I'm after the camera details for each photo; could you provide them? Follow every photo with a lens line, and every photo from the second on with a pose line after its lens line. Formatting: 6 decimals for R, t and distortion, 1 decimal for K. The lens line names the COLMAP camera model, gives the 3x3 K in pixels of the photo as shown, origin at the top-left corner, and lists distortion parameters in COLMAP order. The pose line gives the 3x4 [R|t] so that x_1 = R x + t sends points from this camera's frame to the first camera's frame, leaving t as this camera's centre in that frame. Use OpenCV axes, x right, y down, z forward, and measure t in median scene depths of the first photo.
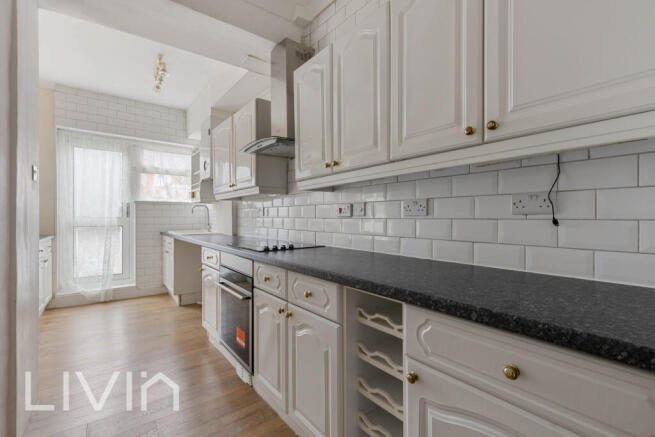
lens RADIAL K [[287.7, 0, 327.0], [0, 287.7, 215.7], [0, 0, 1]] dist [0.002126, -0.000281]
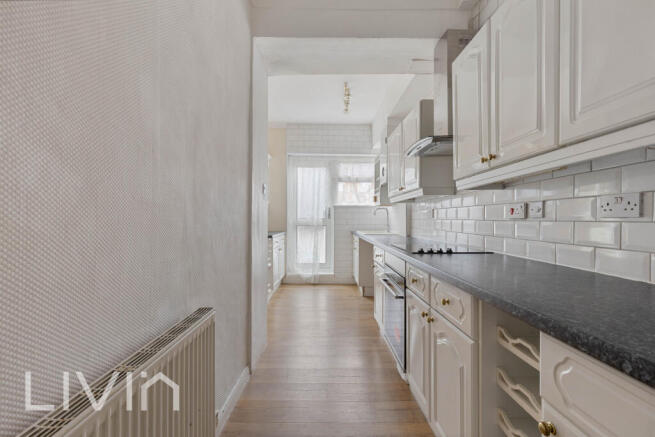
lens RADIAL K [[287.5, 0, 332.1], [0, 287.5, 217.2], [0, 0, 1]] dist [0.000384, -0.000473]
pose [[0.801894, -0.001488, -0.597465, 0.111336], [0.000814, 0.999999, -0.001399, -0.000354], [0.597466, 0.000636, 0.801894, 0.015751]]
